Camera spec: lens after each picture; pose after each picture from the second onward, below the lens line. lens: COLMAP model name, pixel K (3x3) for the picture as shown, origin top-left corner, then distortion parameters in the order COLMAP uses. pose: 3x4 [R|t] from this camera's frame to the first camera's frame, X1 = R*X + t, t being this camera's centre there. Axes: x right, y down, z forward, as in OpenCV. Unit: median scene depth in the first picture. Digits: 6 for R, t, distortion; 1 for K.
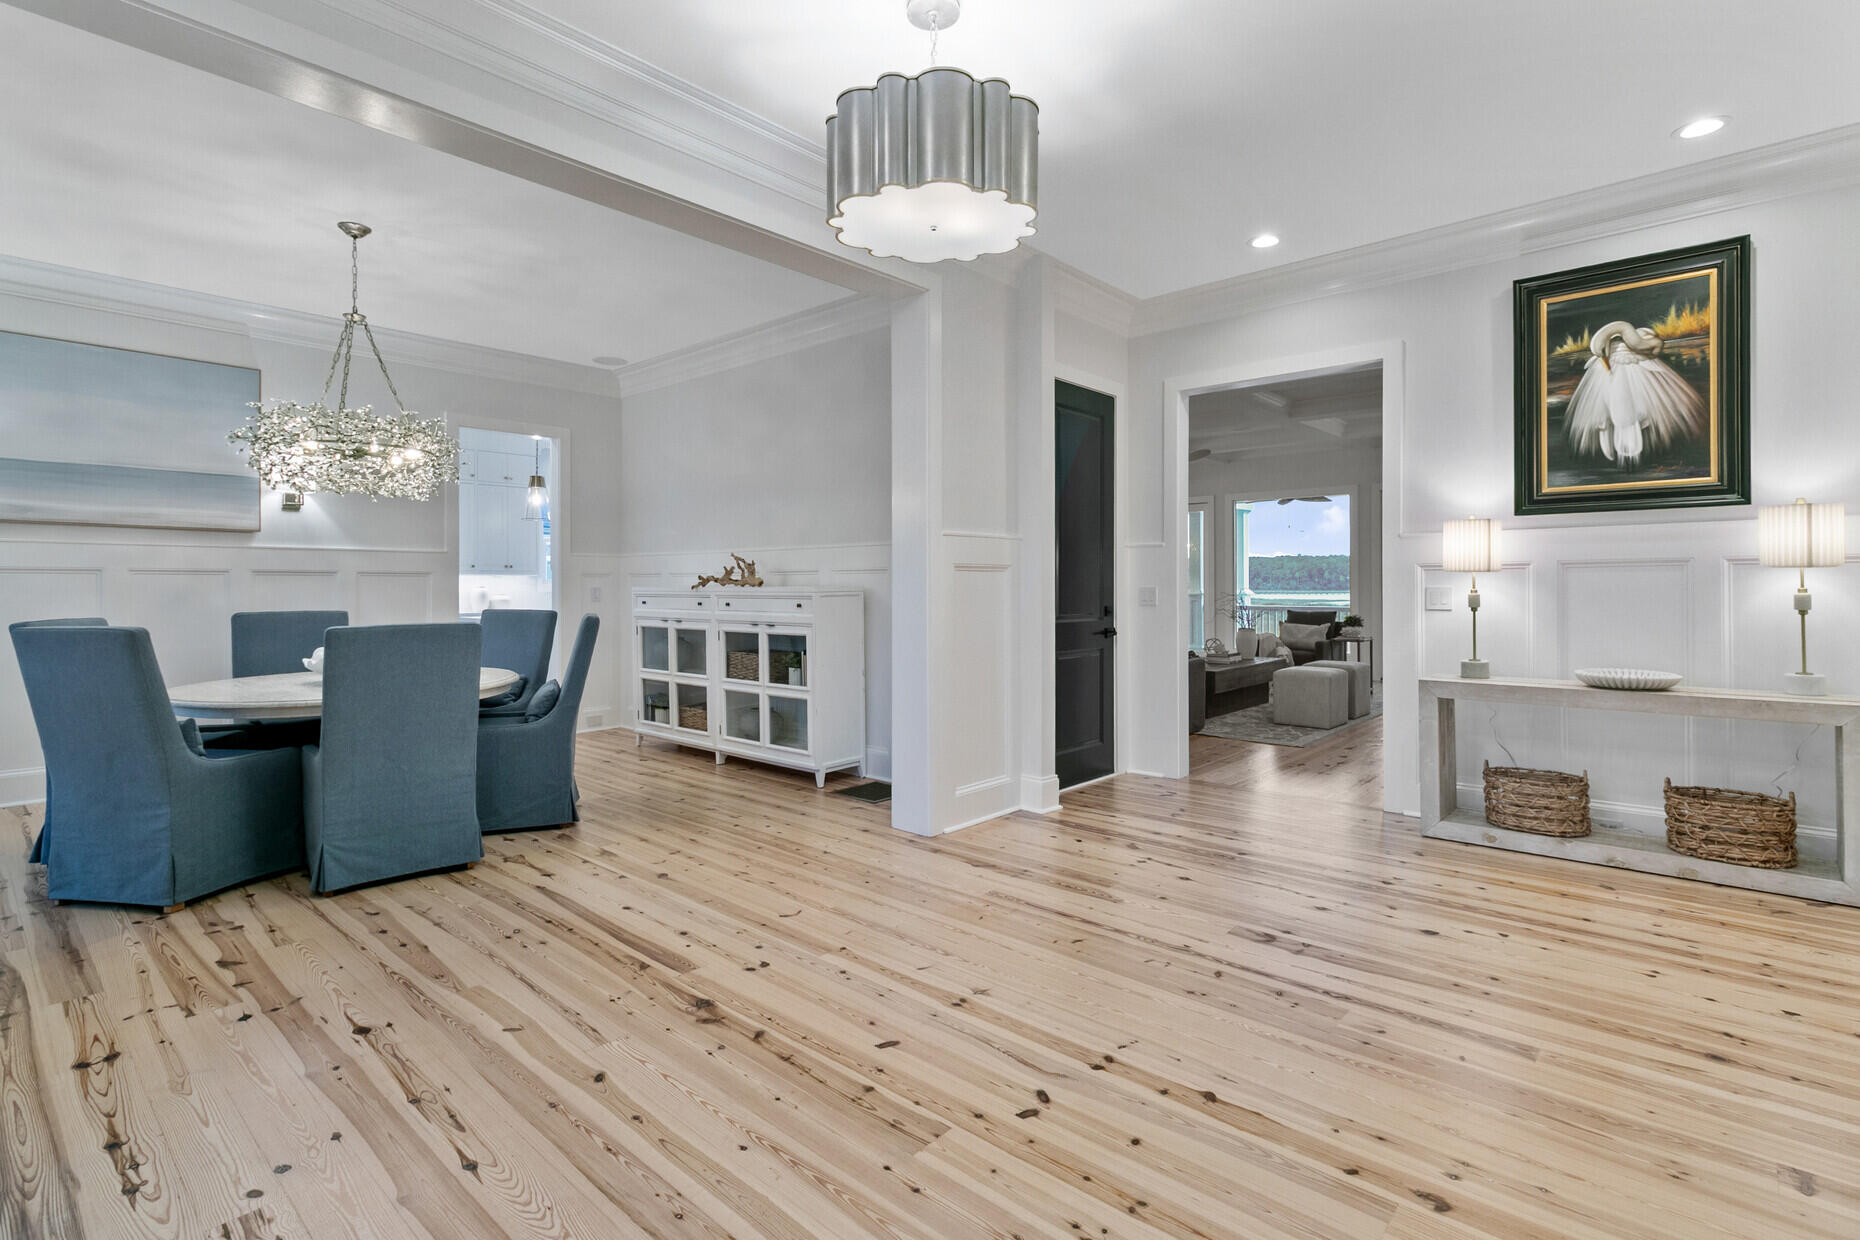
lens RADIAL K [[870.7, 0, 928.4], [0, 870.7, 602.5], [0, 0, 1]] dist [0.001082, 0.001176]
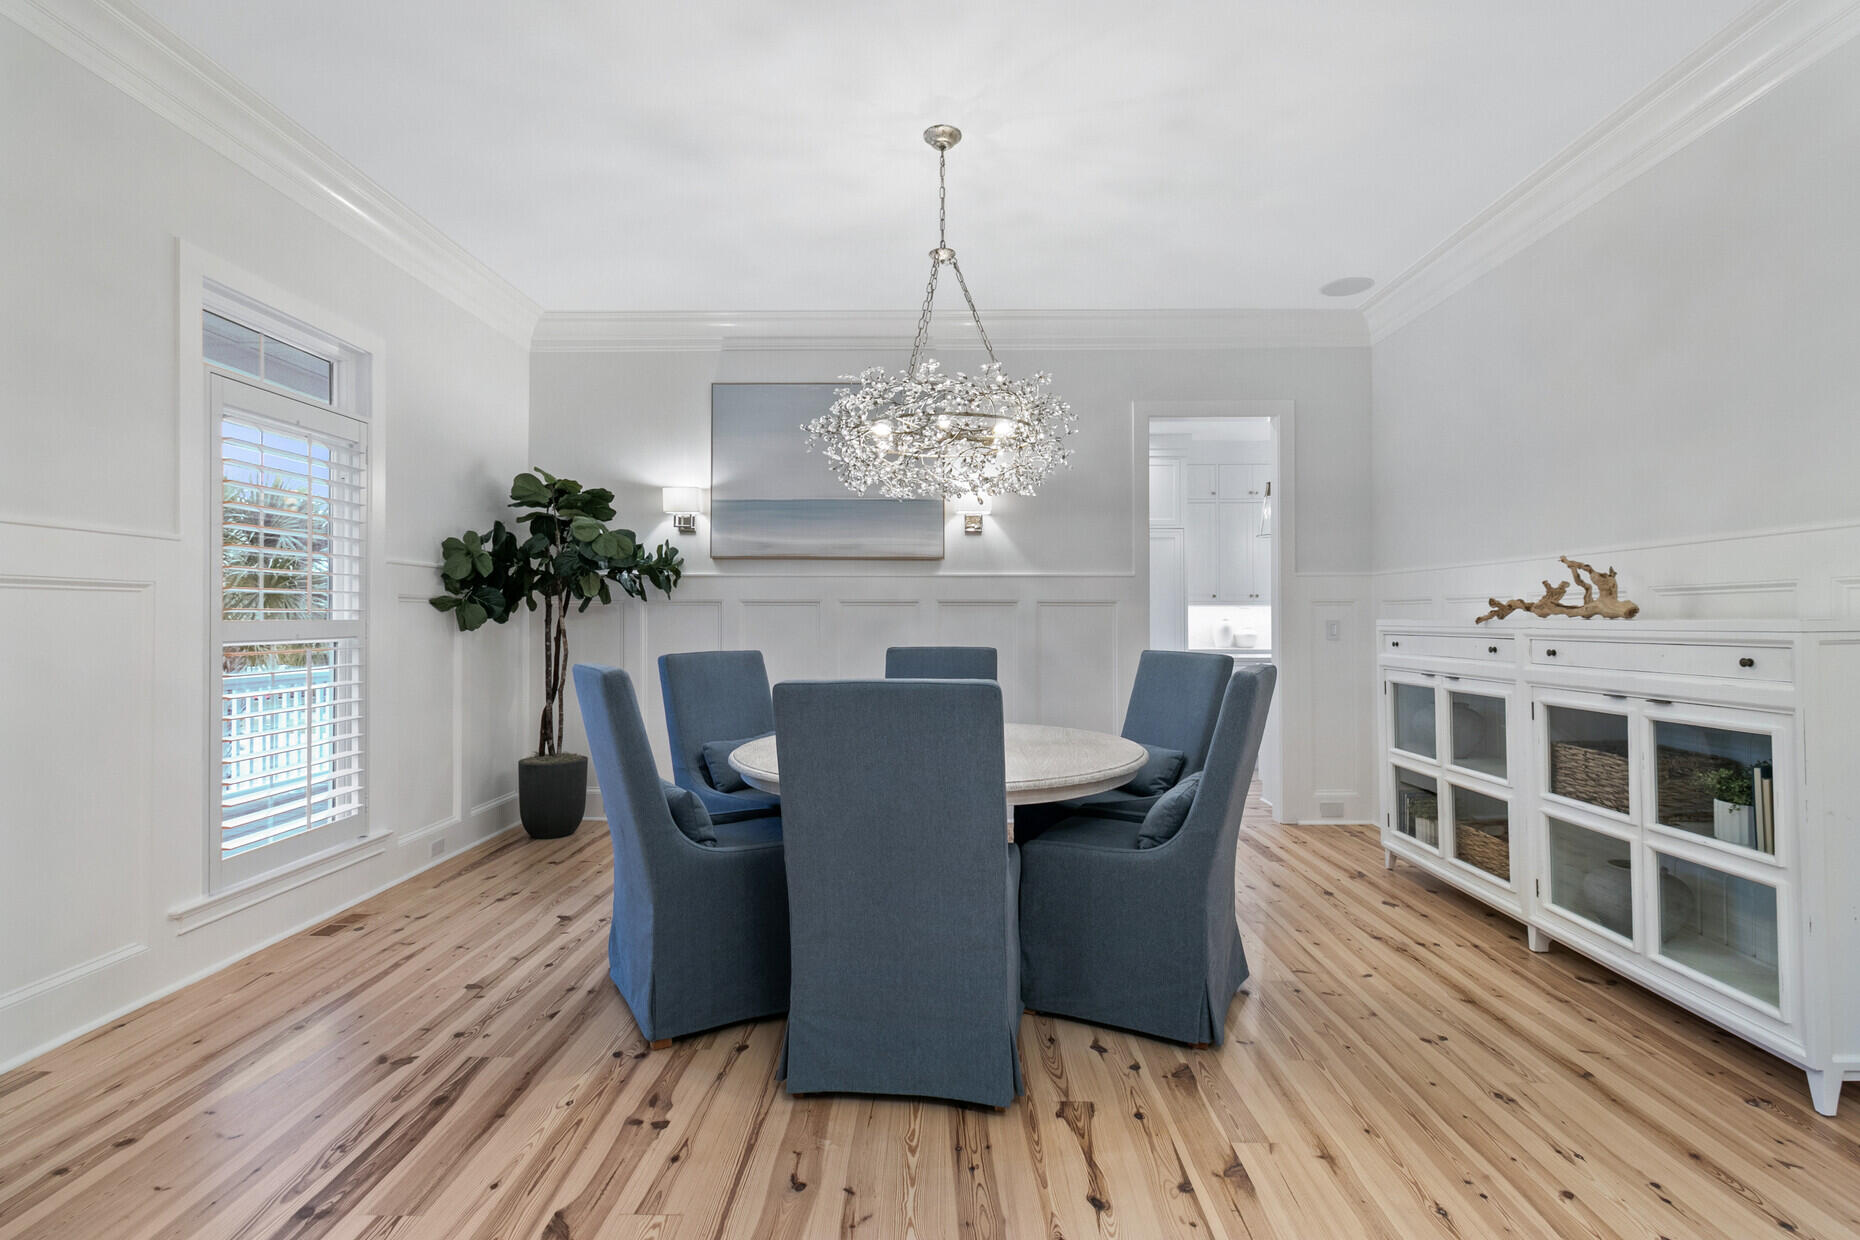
lens RADIAL K [[870.7, 0, 928.4], [0, 870.7, 602.5], [0, 0, 1]] dist [0.001082, 0.001176]
pose [[0.650707, -0.013367, -0.759211, -0.077524], [-0.016018, 0.999381, -0.031324, -0.005709], [0.759160, 0.032543, 0.650090, 0.379559]]
